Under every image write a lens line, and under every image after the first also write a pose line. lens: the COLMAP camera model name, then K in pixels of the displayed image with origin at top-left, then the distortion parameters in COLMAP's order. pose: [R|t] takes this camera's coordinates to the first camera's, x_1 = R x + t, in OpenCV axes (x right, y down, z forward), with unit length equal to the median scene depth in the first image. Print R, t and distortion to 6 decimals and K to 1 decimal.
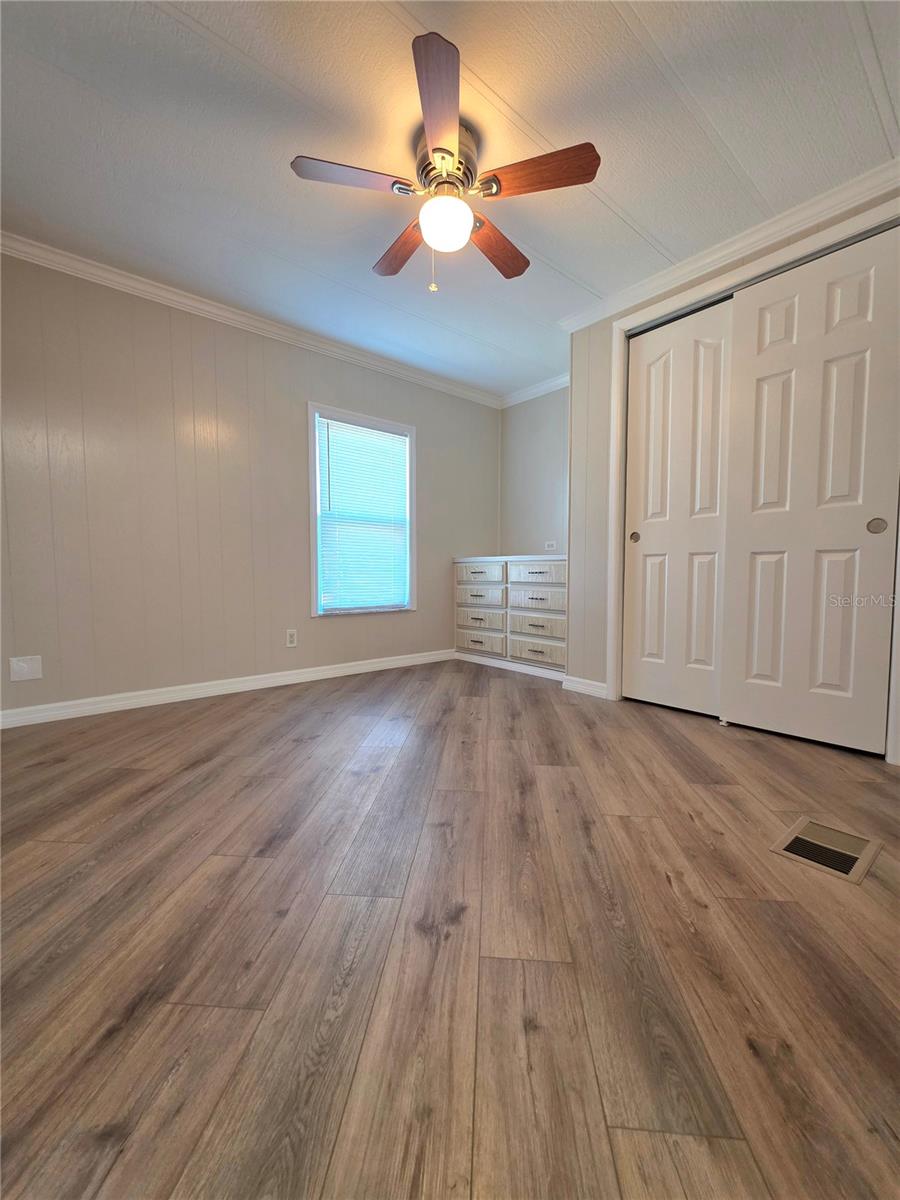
lens RADIAL K [[478.7, 0, 454.5], [0, 478.7, 605.4], [0, 0, 1]] dist [0.003039, 0.000570]
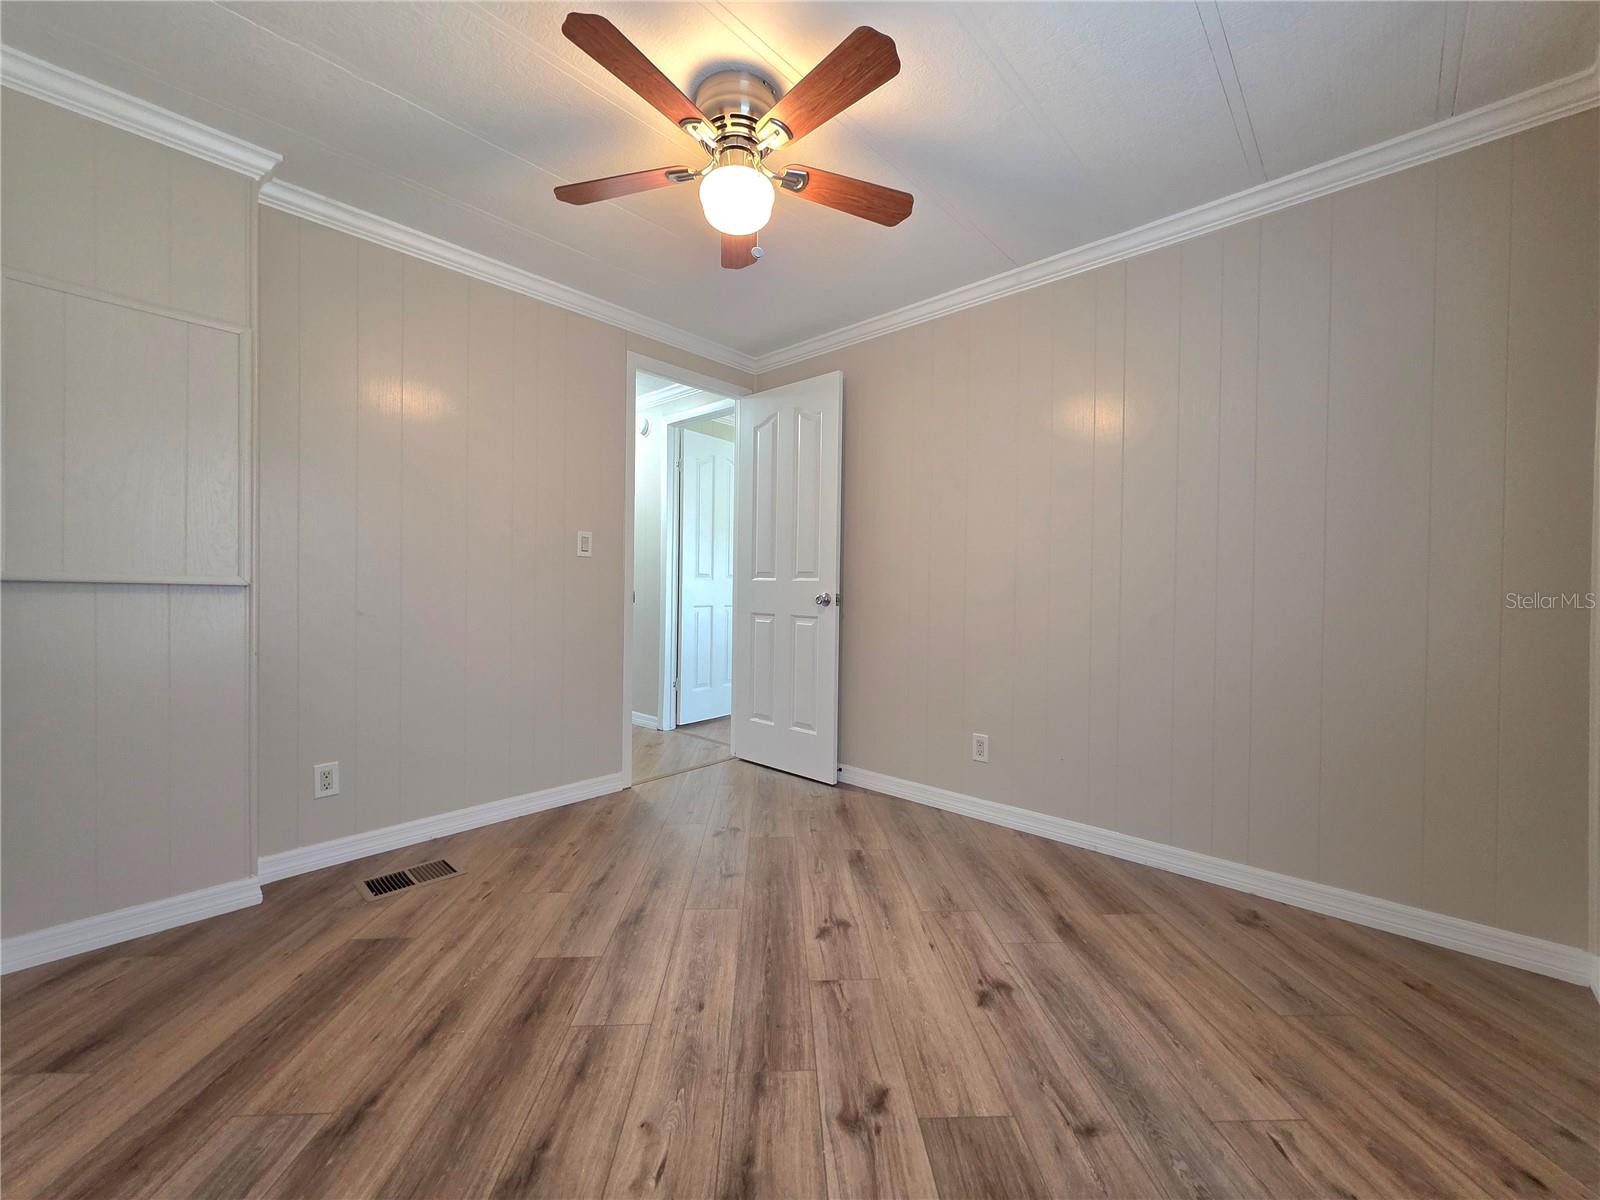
lens RADIAL K [[638.2, 0, 803.6], [0, 638.2, 595.8], [0, 0, 1]] dist [0.003039, 0.000570]
pose [[-0.991676, -0.009800, -0.128384, 0.000892], [-0.020240, 0.996568, 0.080266, -0.207647], [0.127157, 0.082197, -0.988471, 1.527679]]
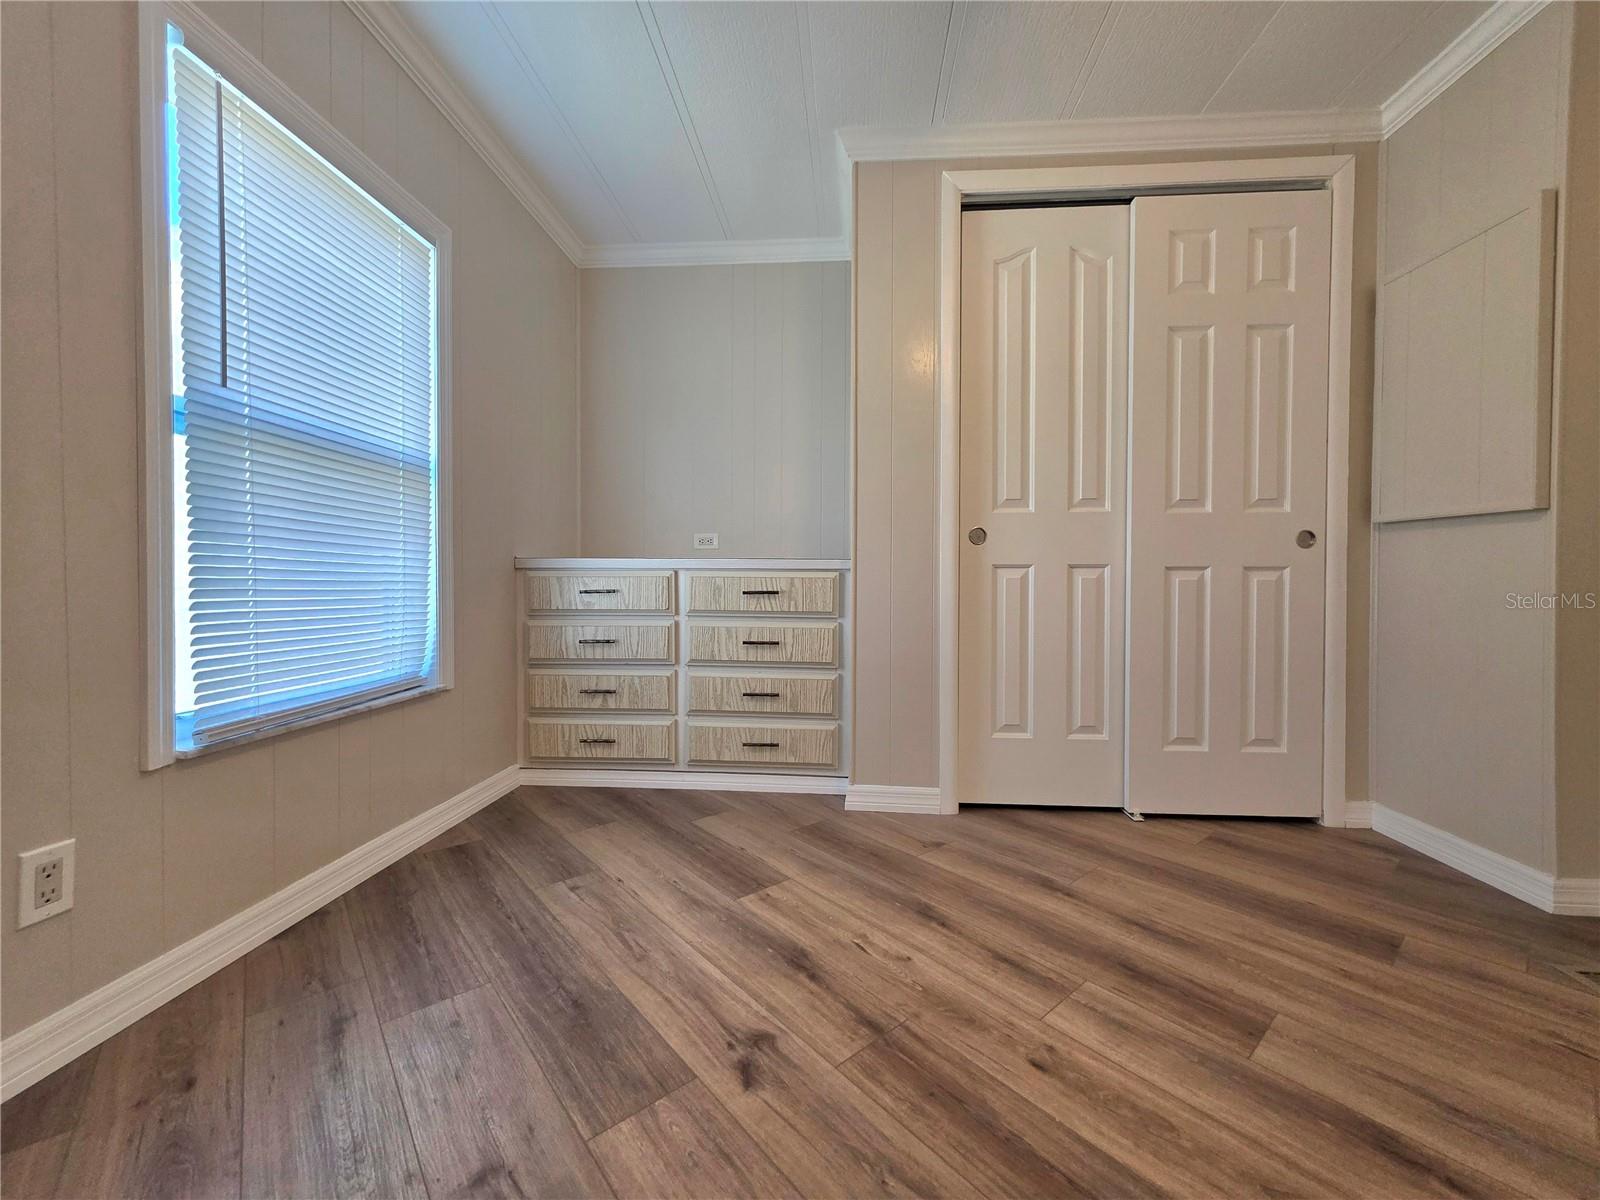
lens RADIAL K [[638.2, 0, 803.6], [0, 638.2, 595.8], [0, 0, 1]] dist [0.003039, 0.000570]
pose [[0.702723, -0.012808, 0.711348, -0.414481], [0.044847, 0.998647, -0.026322, -0.064889], [-0.710048, 0.050399, 0.702347, 0.694466]]
